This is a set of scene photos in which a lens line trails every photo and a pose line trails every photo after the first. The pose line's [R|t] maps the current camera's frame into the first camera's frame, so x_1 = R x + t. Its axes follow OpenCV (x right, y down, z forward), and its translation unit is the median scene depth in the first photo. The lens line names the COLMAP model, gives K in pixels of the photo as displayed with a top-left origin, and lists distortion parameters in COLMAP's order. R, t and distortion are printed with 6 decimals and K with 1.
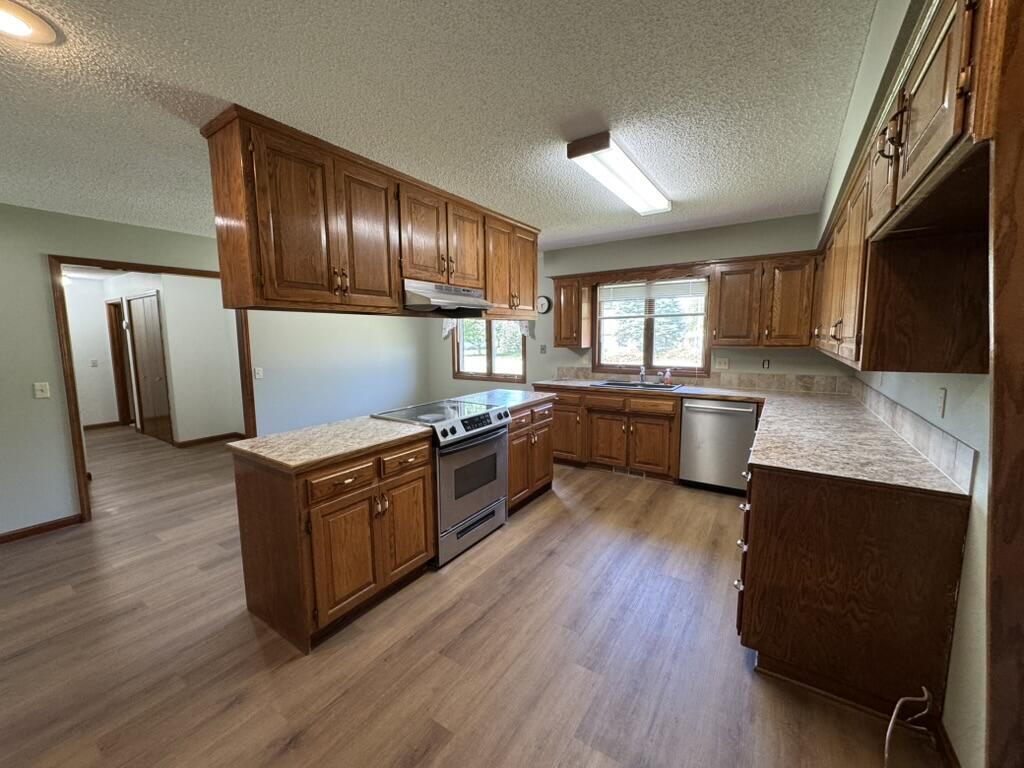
lens RADIAL K [[406.7, 0, 512.0], [0, 406.7, 384.0], [0, 0, 1]] dist [-0.002789, 0.000074]
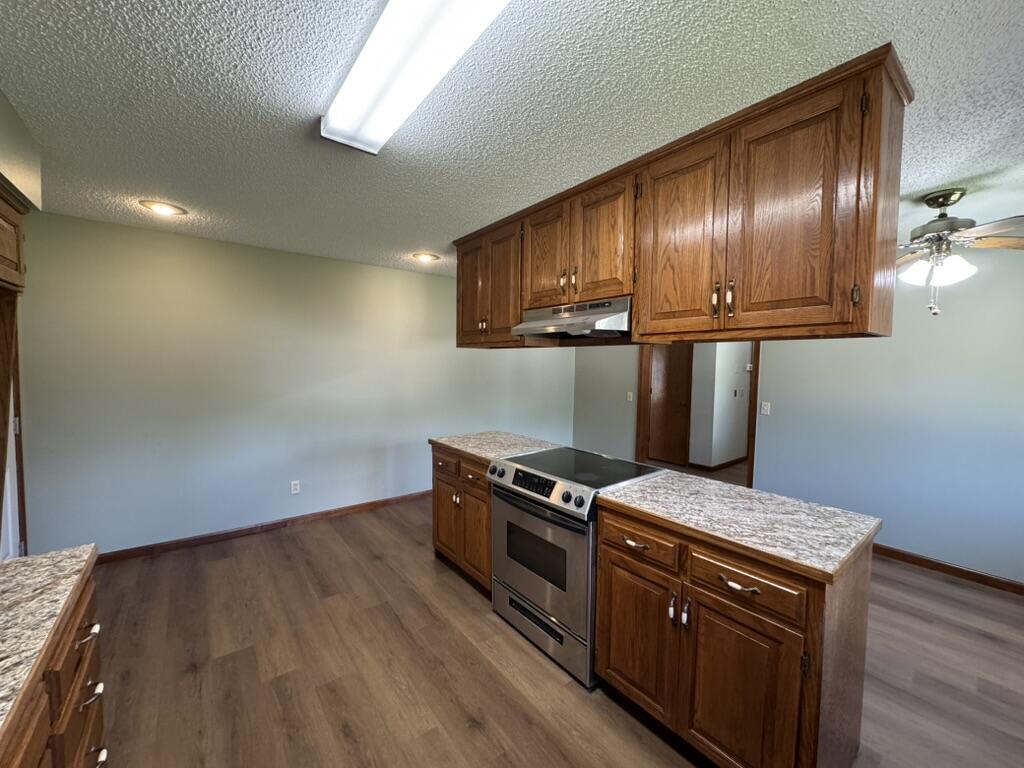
lens RADIAL K [[406.7, 0, 512.0], [0, 406.7, 384.0], [0, 0, 1]] dist [-0.002789, 0.000074]
pose [[-0.316200, 0.058696, -0.946875, 0.609862], [-0.119499, 0.987670, 0.101130, -0.154711], [0.941136, 0.145128, -0.305288, 1.125648]]
